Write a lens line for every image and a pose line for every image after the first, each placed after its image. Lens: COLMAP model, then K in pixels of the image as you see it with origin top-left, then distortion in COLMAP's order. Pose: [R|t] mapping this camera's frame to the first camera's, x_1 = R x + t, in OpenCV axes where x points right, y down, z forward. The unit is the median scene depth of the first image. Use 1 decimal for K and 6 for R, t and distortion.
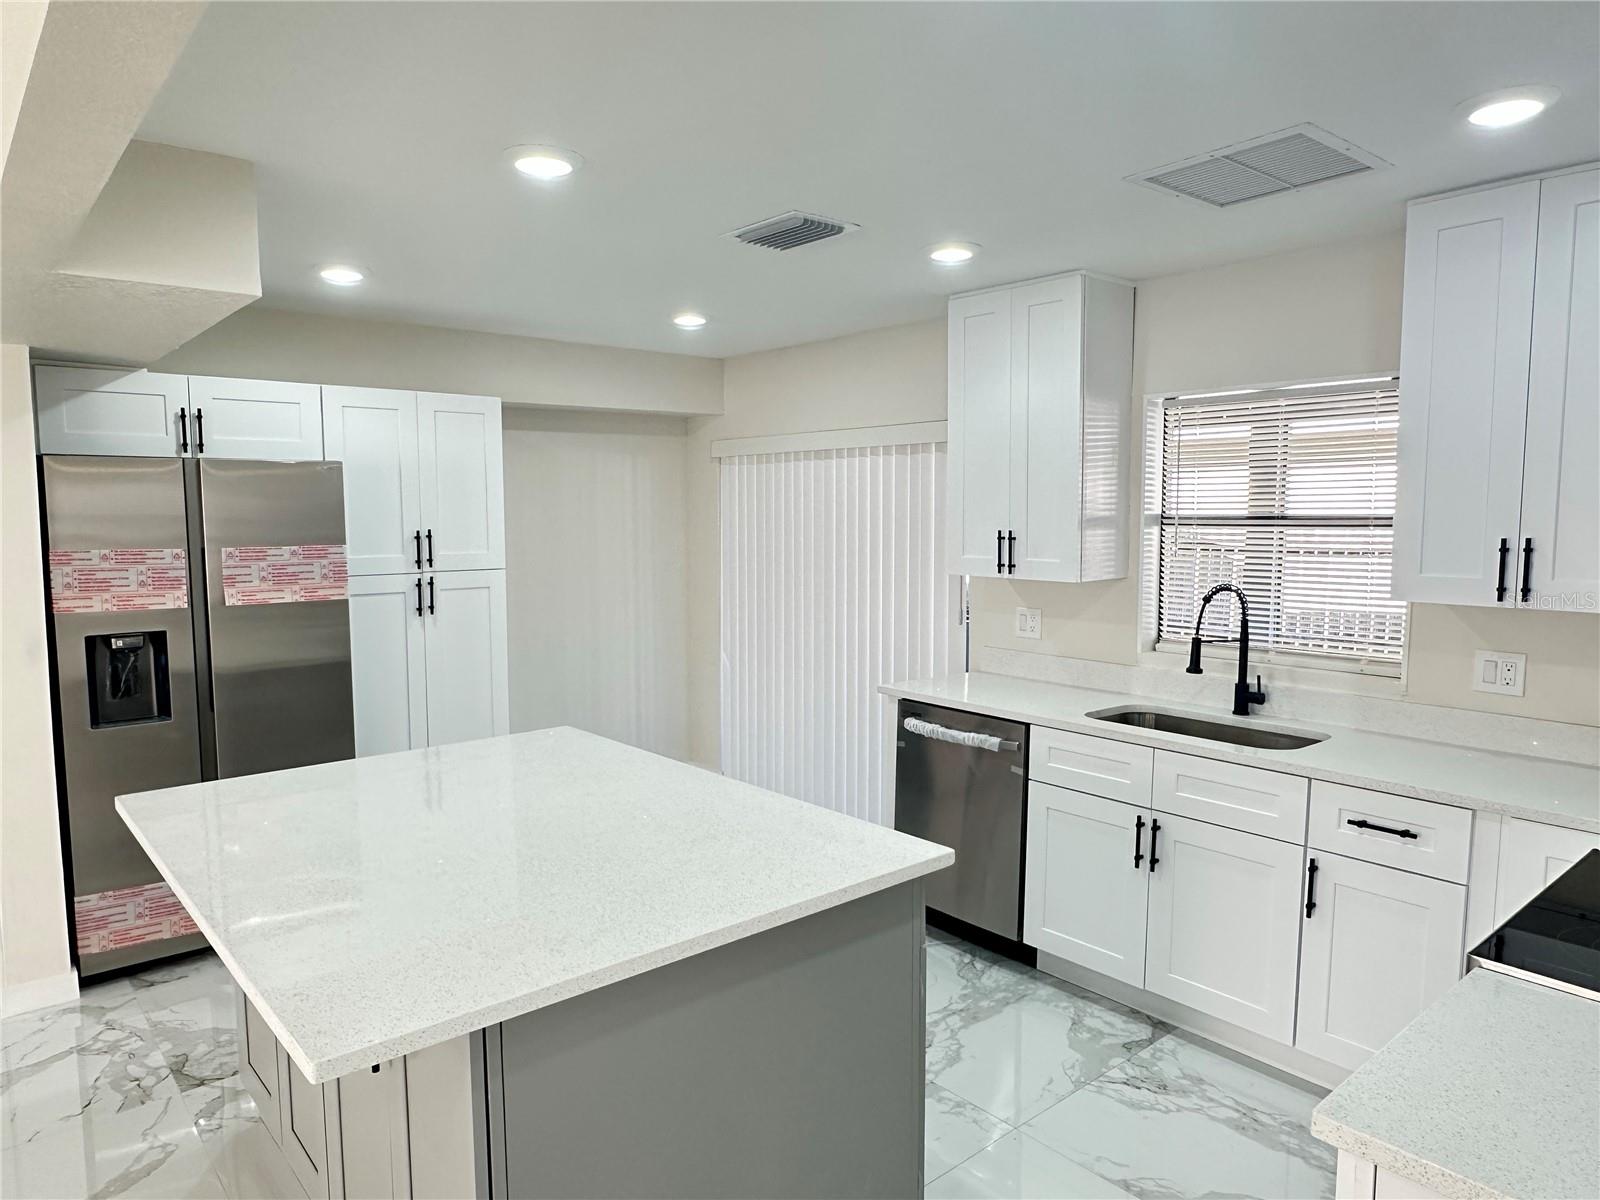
lens RADIAL K [[1034.4, 0, 794.8], [0, 1034.4, 605.4], [0, 0, 1]] dist [-0.003803, 0.002291]
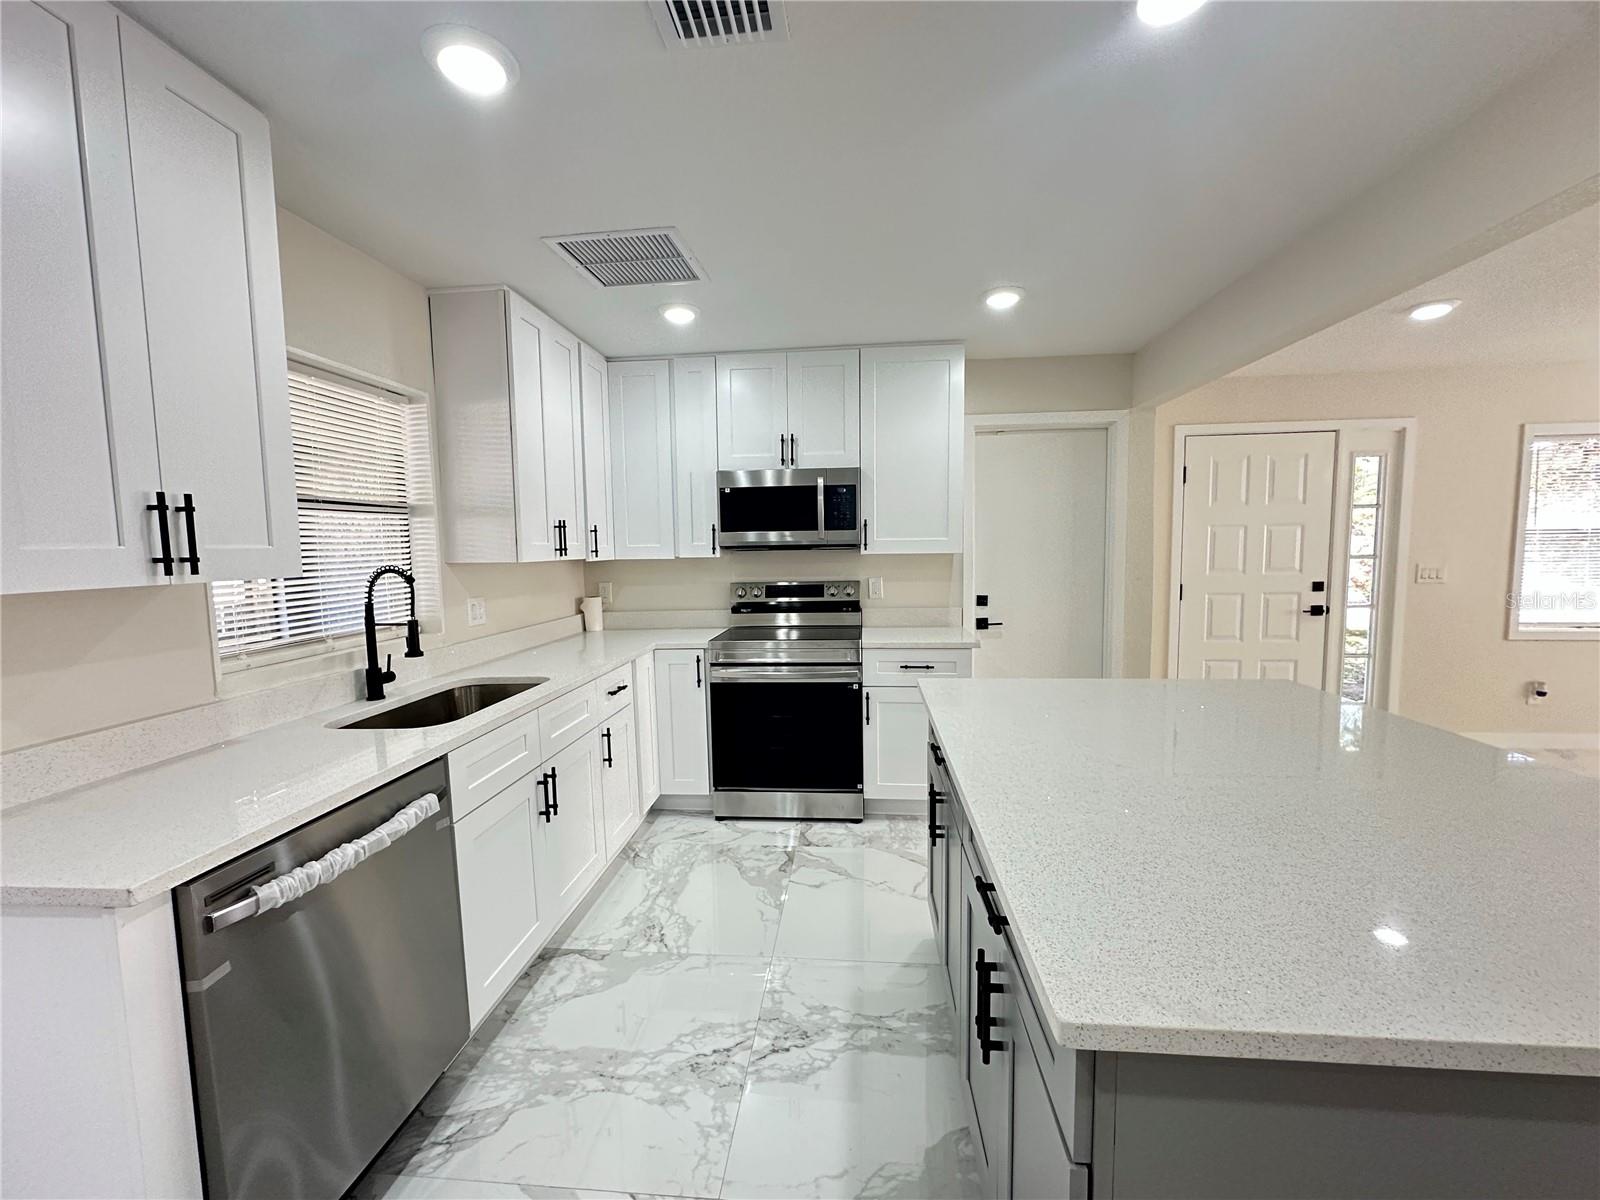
lens RADIAL K [[638.4, 0, 801.5], [0, 638.4, 598.6], [0, 0, 1]] dist [-0.003092, 0.000556]
pose [[-0.696748, -0.044507, 0.715934, -0.285492], [0.088432, 0.985130, 0.147304, -0.043491], [-0.711844, 0.165945, -0.682451, 1.120237]]
